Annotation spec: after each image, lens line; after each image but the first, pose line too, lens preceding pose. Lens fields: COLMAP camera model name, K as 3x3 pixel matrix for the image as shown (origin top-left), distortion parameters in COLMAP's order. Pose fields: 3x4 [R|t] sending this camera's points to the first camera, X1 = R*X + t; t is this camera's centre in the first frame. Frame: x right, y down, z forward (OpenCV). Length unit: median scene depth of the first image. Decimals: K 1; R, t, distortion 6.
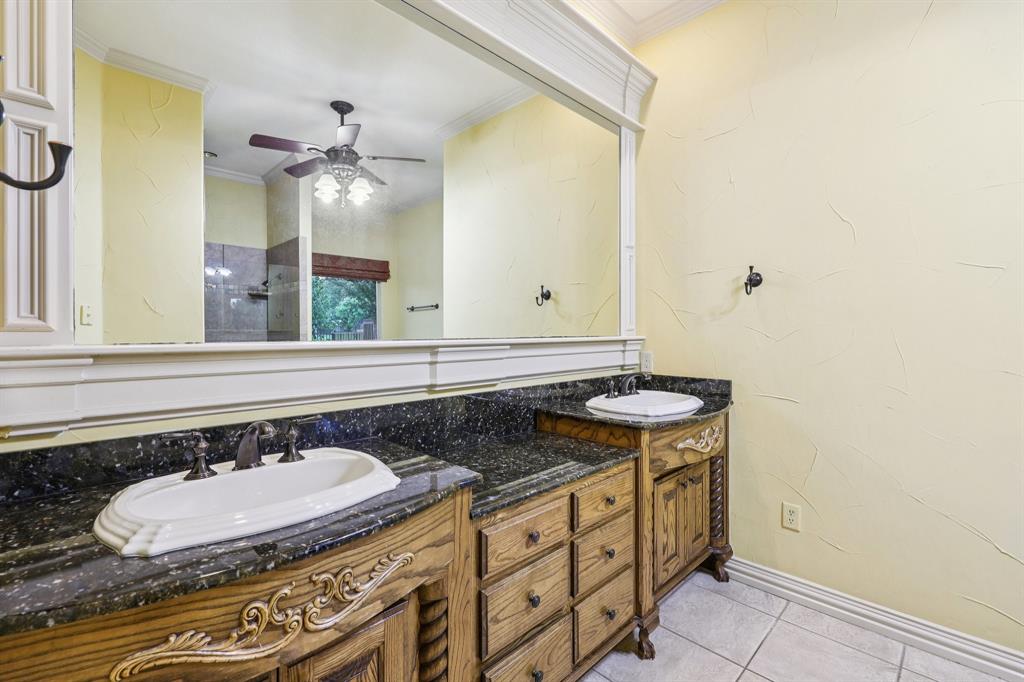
lens RADIAL K [[457.2, 0, 517.1], [0, 457.2, 330.3], [0, 0, 1]] dist [0.002131, 0.000684]
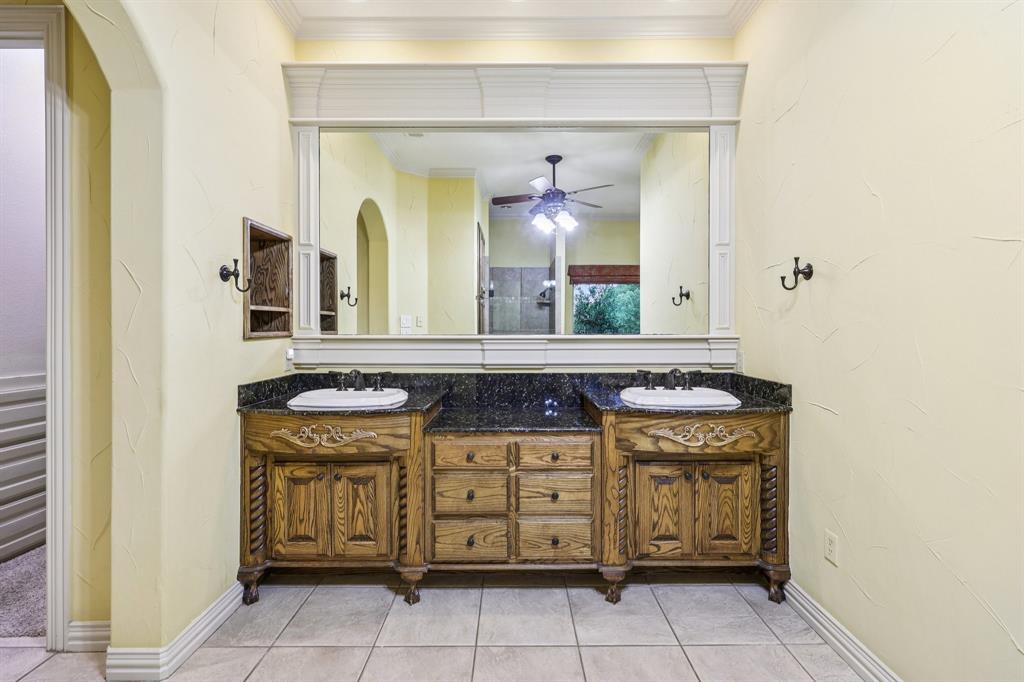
lens RADIAL K [[457.2, 0, 512.3], [0, 457.2, 330.6], [0, 0, 1]] dist [0.002131, 0.000684]
pose [[0.706623, 0.002935, -0.707584, 0.962777], [0.000336, 0.999990, 0.004483, -0.001211], [0.707590, -0.003405, 0.706615, -0.029277]]
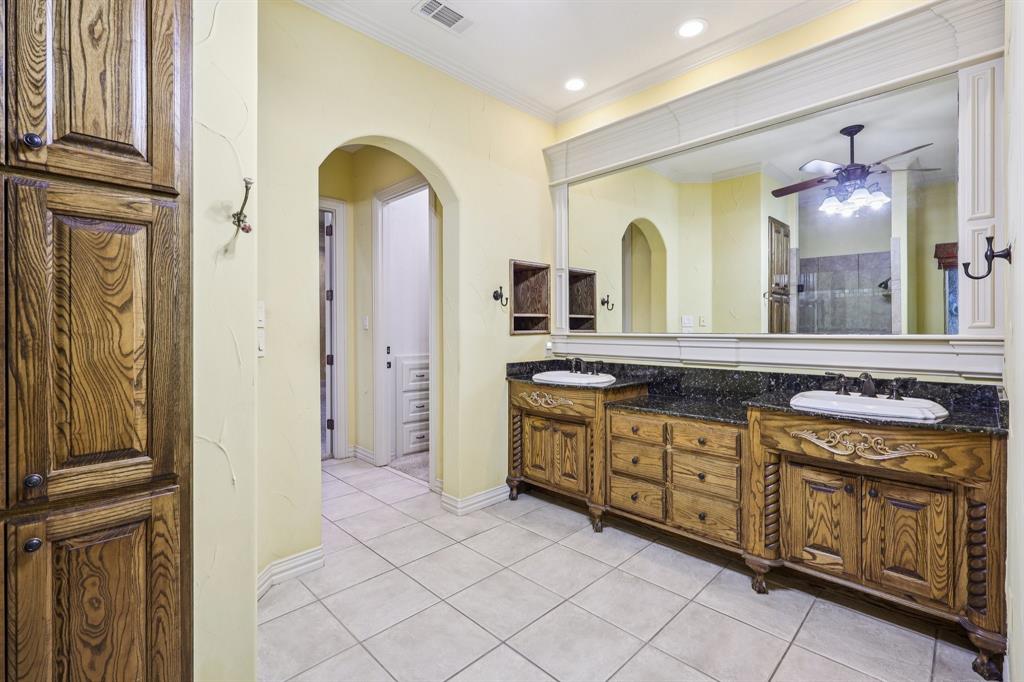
lens RADIAL K [[457.2, 0, 515.5], [0, 457.2, 327.5], [0, 0, 1]] dist [0.002131, 0.000684]
pose [[-0.001928, -0.000333, -0.999998, 1.556981], [0.002990, 0.999995, -0.000339, -0.003930], [0.999994, -0.002991, -0.001927, 0.353469]]
